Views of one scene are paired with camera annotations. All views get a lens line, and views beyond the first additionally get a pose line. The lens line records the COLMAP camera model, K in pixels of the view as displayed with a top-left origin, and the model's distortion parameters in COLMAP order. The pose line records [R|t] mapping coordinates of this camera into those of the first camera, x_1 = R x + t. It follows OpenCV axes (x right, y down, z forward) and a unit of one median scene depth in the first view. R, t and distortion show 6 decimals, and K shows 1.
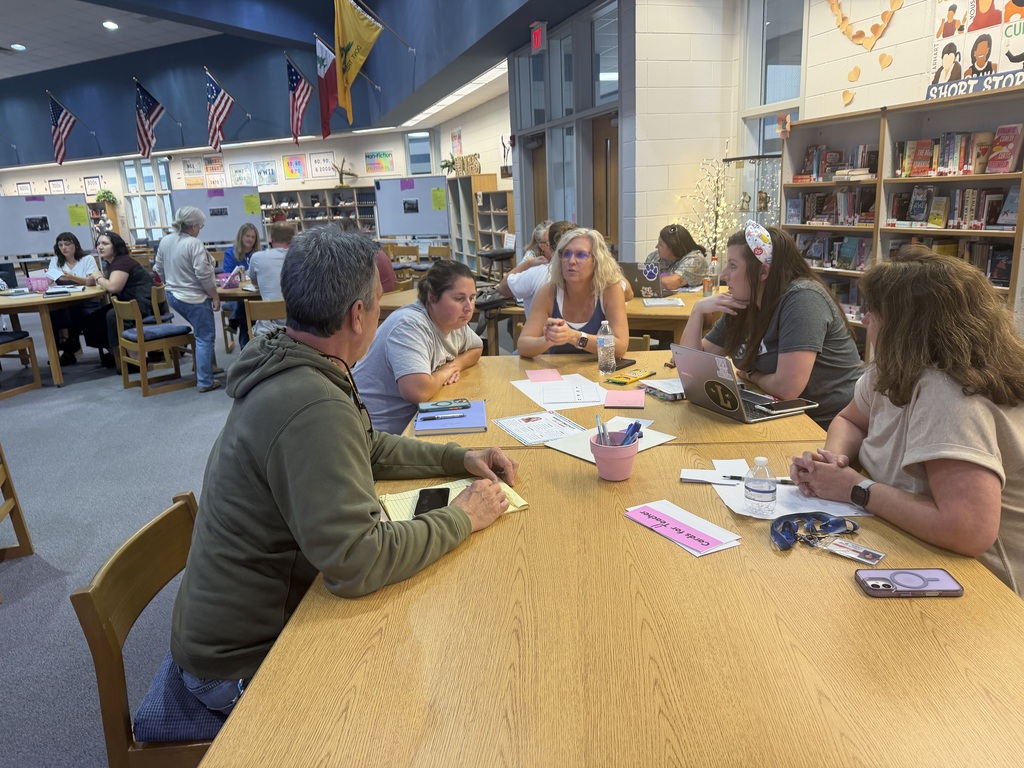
lens RADIAL K [[721.7, 0, 510.6], [0, 721.7, 380.4], [0, 0, 1]] dist [-0.007180, -0.003279]
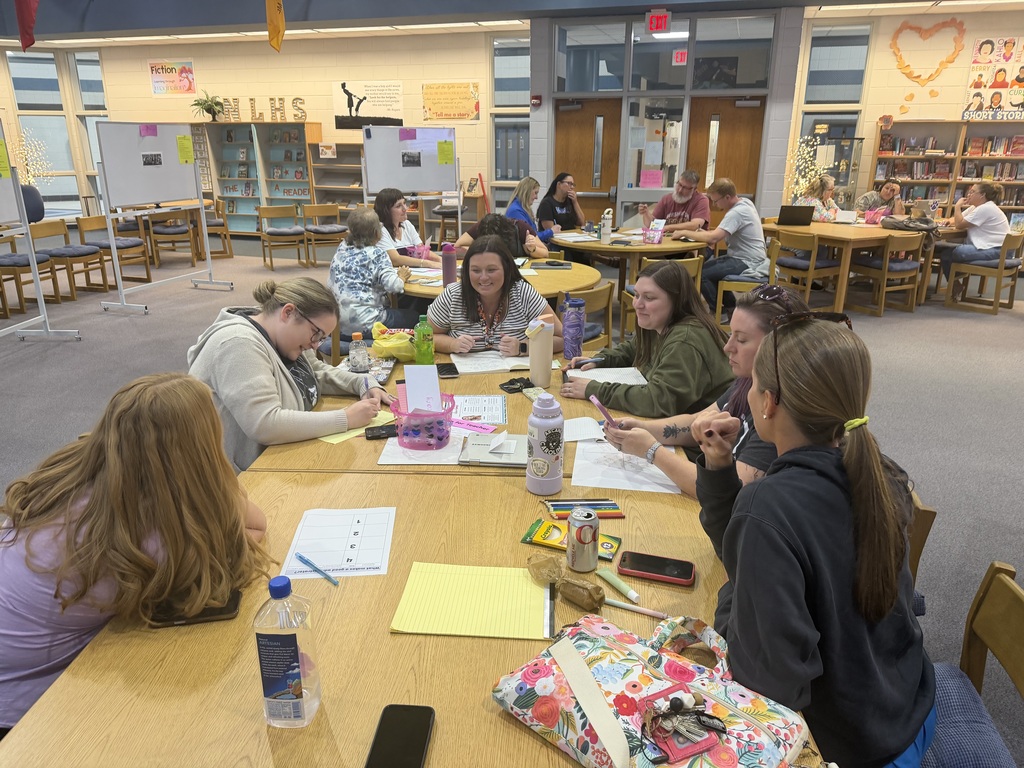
lens RADIAL K [[721.7, 0, 507.3], [0, 721.7, 379.6], [0, 0, 1]] dist [-0.007180, -0.003279]
pose [[0.567016, -0.212089, 0.795934, -1.871032], [0.176151, 0.975151, 0.134356, -0.161456], [-0.804651, 0.064023, 0.590286, 0.855867]]
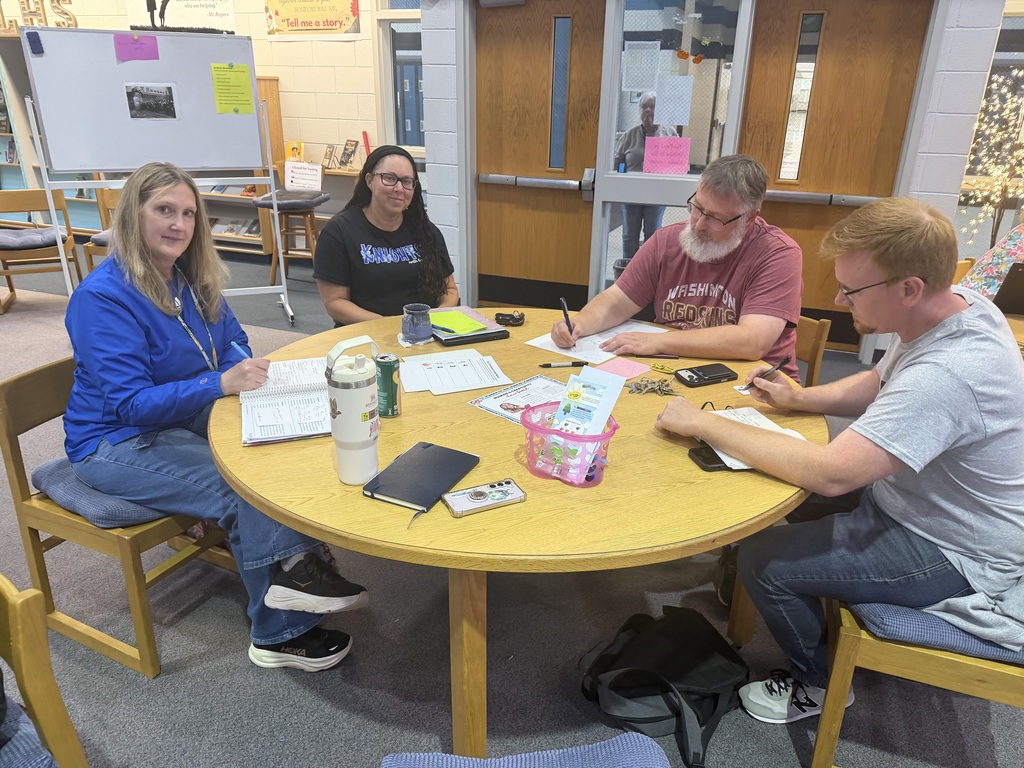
lens RADIAL K [[721.7, 0, 516.5], [0, 721.7, 393.0], [0, 0, 1]] dist [-0.007180, -0.003279]
pose [[0.615884, -0.242862, 0.749470, -0.794768], [0.146185, 0.970009, 0.194197, -0.279597], [-0.774156, -0.010041, 0.632916, 1.243821]]
